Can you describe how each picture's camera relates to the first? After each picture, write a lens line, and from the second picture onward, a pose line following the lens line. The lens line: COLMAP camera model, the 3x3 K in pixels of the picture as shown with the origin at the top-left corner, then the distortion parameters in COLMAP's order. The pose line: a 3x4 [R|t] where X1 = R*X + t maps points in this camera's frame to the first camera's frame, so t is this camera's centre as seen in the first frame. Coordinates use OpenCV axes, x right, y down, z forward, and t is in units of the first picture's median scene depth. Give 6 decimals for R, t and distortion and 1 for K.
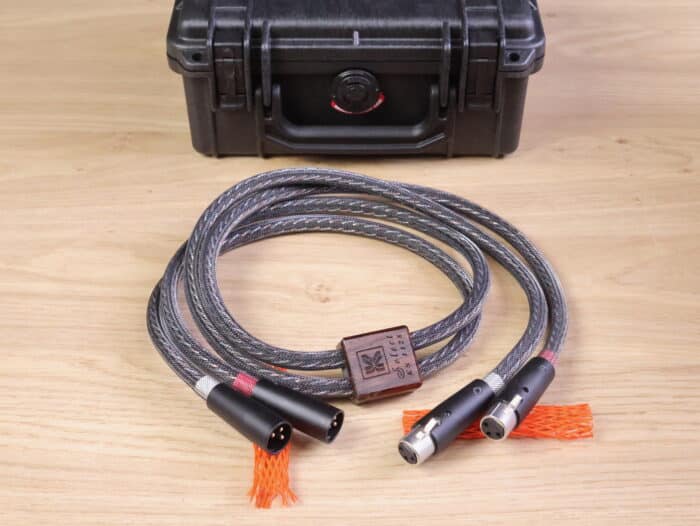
lens RADIAL K [[1521.7, 0, 350.0], [0, 1521.7, 263.0], [0, 0, 1]] dist [-0.178286, -0.100174]
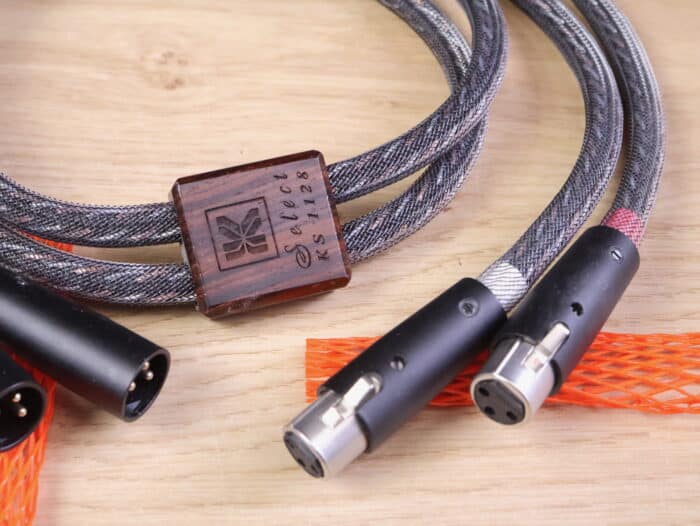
lens RADIAL K [[1521.7, 0, 350.0], [0, 1521.7, 263.0], [0, 0, 1]] dist [-0.178286, -0.100174]
pose [[0.999771, 0.016230, -0.013967, 0.053773], [-0.013519, 0.984292, 0.176031, -0.006679], [0.016605, -0.175801, 0.984286, 0.545677]]
